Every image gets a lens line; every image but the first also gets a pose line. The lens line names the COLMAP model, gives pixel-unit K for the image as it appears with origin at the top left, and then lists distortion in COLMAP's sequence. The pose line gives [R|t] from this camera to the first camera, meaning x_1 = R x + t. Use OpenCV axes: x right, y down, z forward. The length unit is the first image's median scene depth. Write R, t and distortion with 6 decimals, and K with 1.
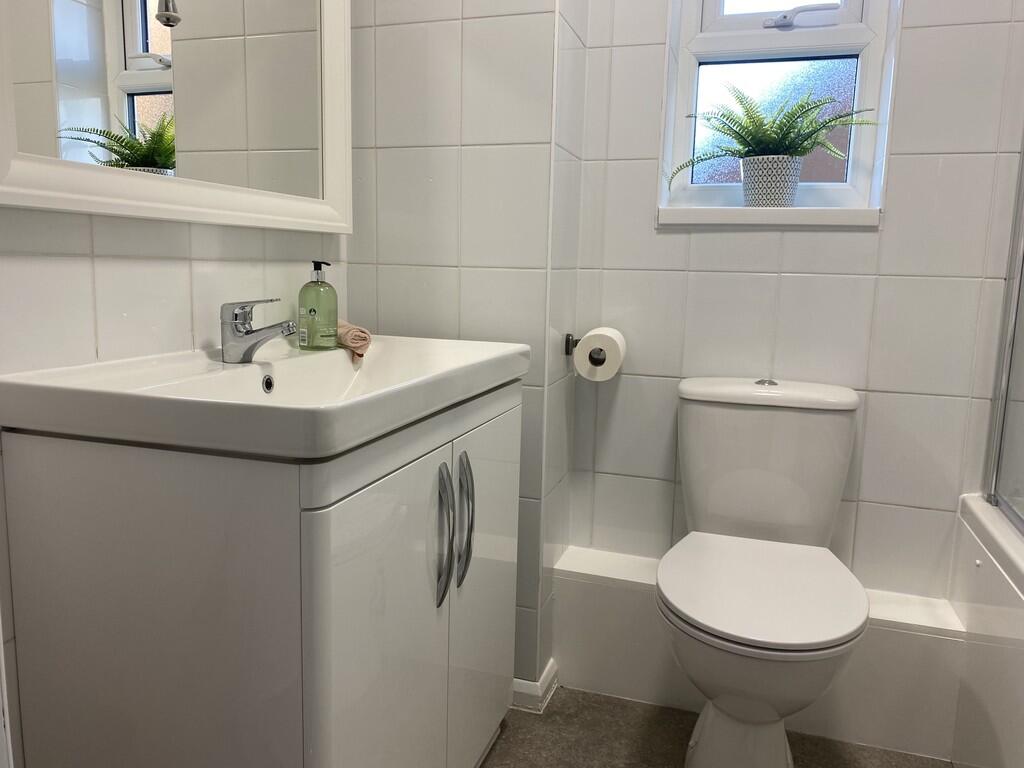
lens RADIAL K [[791.2, 0, 512.0], [0, 791.2, 384.0], [0, 0, 1]] dist [0.066202, -0.101959]
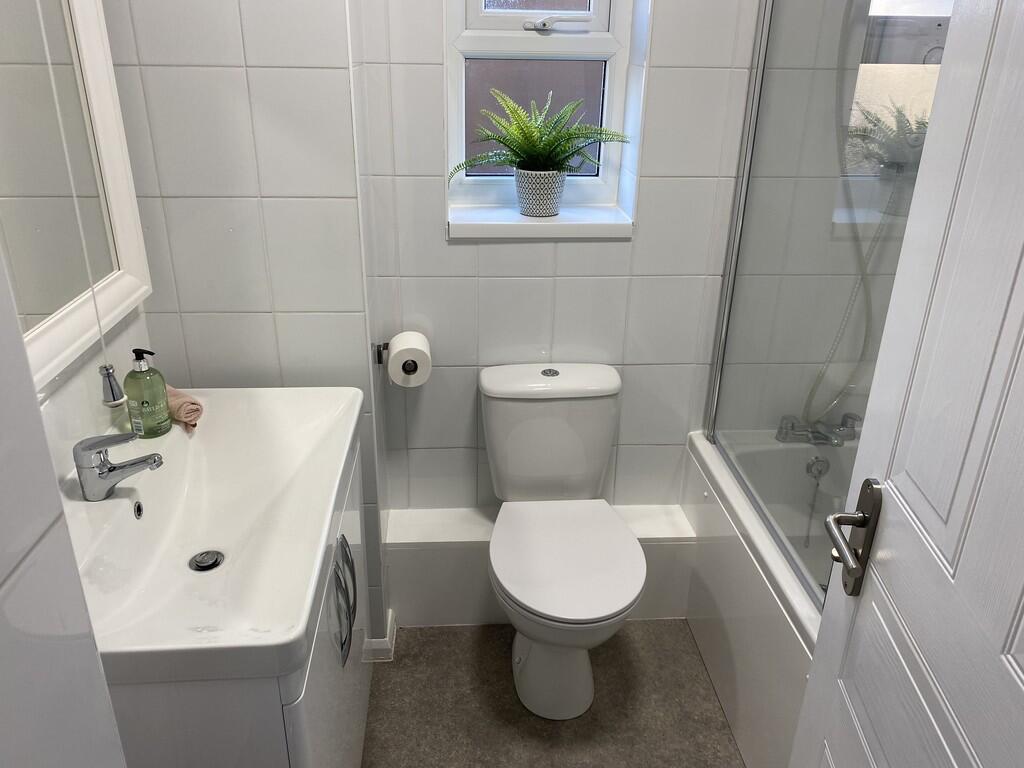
lens RADIAL K [[783.9, 0, 512.0], [0, 783.9, 384.0], [0, 0, 1]] dist [0.197088, -0.544133]
pose [[0.927534, -0.159076, 0.338194, -0.141264], [0.061674, 0.957637, 0.281296, -0.325875], [-0.368615, -0.240054, 0.898052, -0.051541]]
